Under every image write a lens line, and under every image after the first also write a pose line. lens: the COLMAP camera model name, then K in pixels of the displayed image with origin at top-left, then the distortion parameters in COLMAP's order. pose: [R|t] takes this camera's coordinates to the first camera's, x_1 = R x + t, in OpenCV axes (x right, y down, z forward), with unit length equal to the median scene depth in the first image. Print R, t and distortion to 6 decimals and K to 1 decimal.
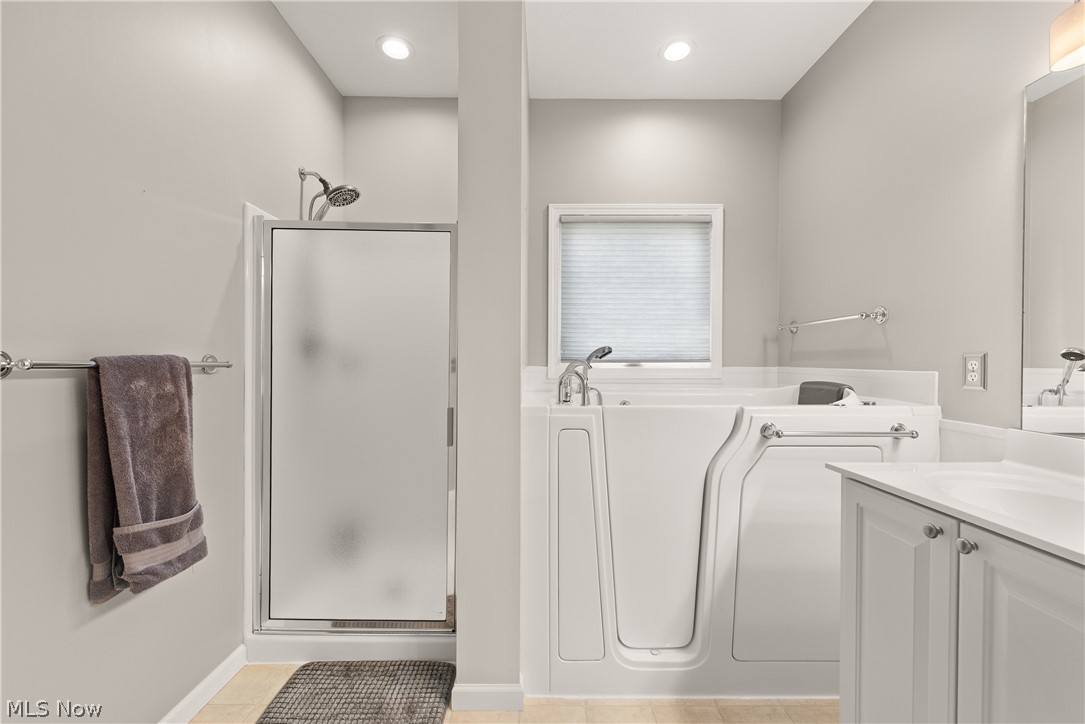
lens RADIAL K [[431.1, 0, 541.9], [0, 431.1, 365.3], [0, 0, 1]] dist [0.003390, -0.001650]
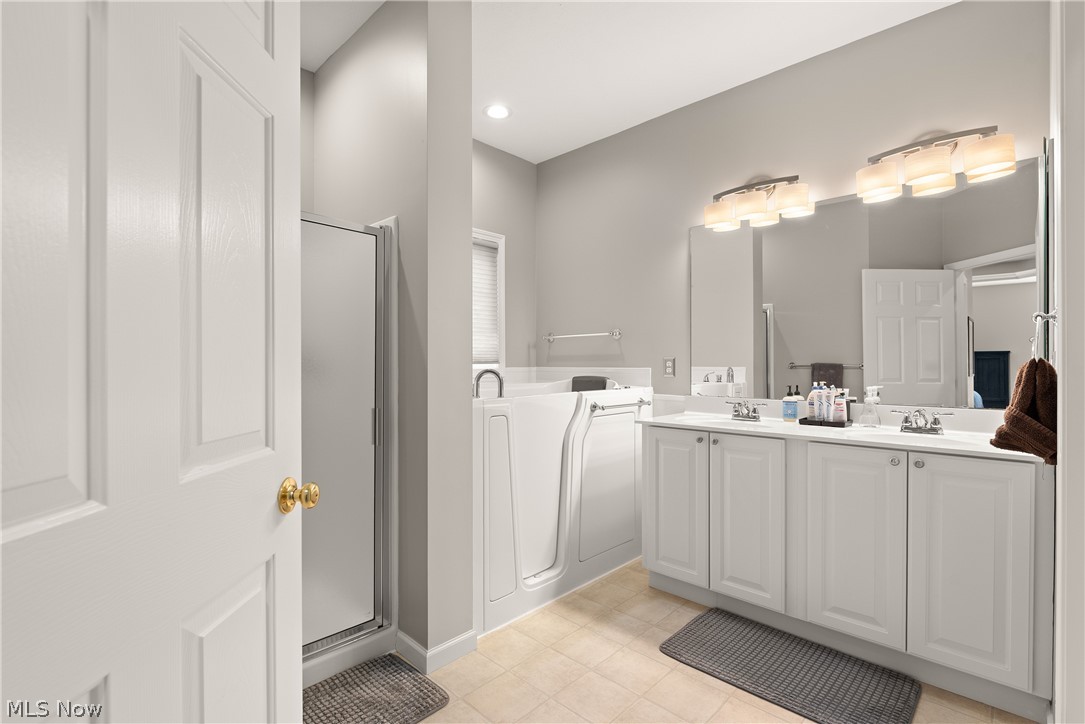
lens RADIAL K [[496.7, 0, 535.1], [0, 496.7, 366.1], [0, 0, 1]] dist [-0.000081, -0.000405]
pose [[0.698797, 0.000664, 0.715320, -0.868765], [0.006461, 0.999953, -0.007240, 0.018753], [-0.715291, 0.009681, 0.698759, -0.089774]]
